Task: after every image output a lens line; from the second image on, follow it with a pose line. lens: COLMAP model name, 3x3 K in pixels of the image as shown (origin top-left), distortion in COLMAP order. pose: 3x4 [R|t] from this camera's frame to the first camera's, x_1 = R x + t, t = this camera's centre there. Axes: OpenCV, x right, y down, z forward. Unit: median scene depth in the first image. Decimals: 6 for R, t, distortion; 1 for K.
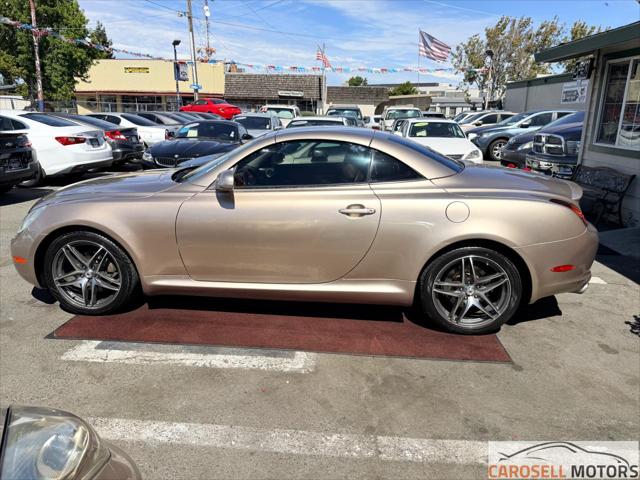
lens RADIAL K [[467.6, 0, 320.0], [0, 467.6, 240.0], [0, 0, 1]] dist [-0.003514, -0.011070]
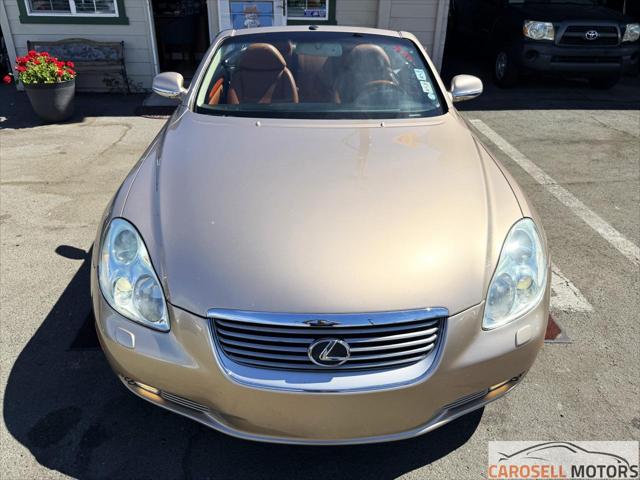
lens RADIAL K [[493.9, 0, 320.0], [0, 493.9, 240.0], [0, 0, 1]] dist [0.002575, -0.008964]
pose [[-0.099576, -0.484358, 0.869185, -0.456899], [0.241642, 0.835605, 0.493329, -0.166555], [-0.965243, 0.259155, 0.033835, 0.516523]]
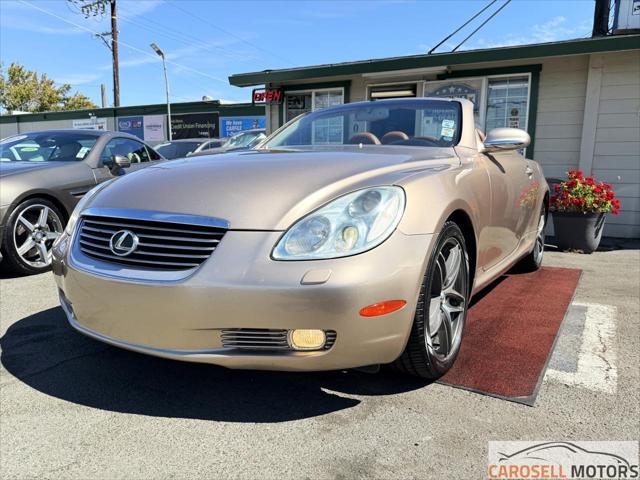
lens RADIAL K [[493.9, 0, 320.0], [0, 493.9, 240.0], [0, 0, 1]] dist [0.002575, -0.008964]
pose [[0.455849, -0.131277, 0.880323, -0.464232], [0.231229, 0.972570, 0.025298, -0.020164], [-0.859497, 0.192024, 0.473700, 0.350960]]
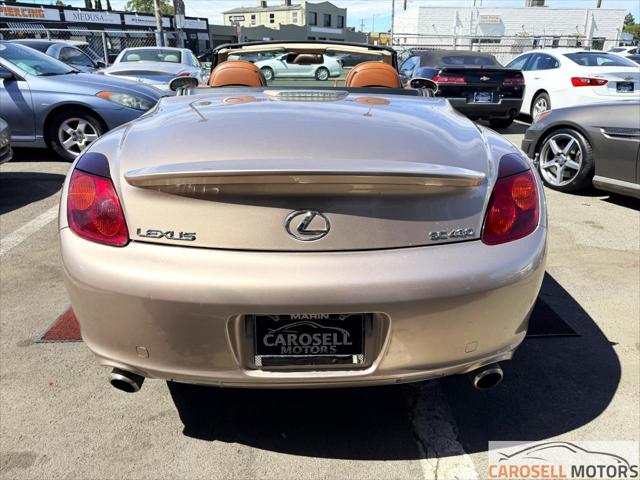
lens RADIAL K [[462.1, 0, 323.1], [0, 462.1, 240.2], [0, 0, 1]] dist [-0.004350, -0.008574]
pose [[0.114852, 0.344547, -0.931717, 0.399879], [-0.257772, 0.916133, 0.307009, -0.083345], [0.959355, 0.204910, 0.194035, 0.449890]]
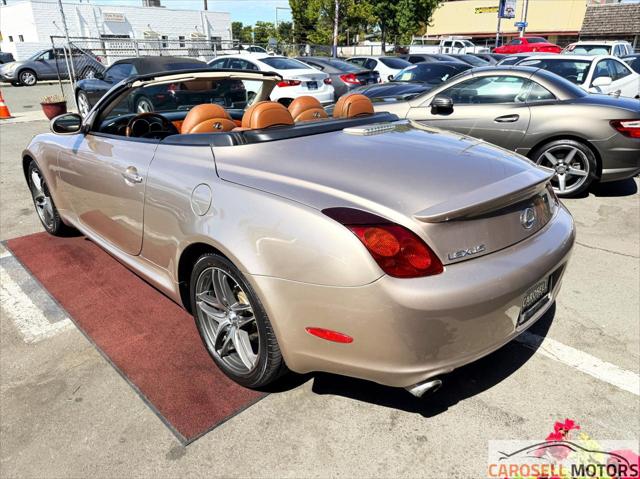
lens RADIAL K [[462.1, 0, 323.1], [0, 462.1, 239.7], [0, 0, 1]] dist [-0.004350, -0.008574]
pose [[0.754781, 0.220891, -0.617667, 0.324473], [-0.149451, 0.974742, 0.165961, -0.052798], [0.638726, -0.032953, 0.768729, 0.234336]]
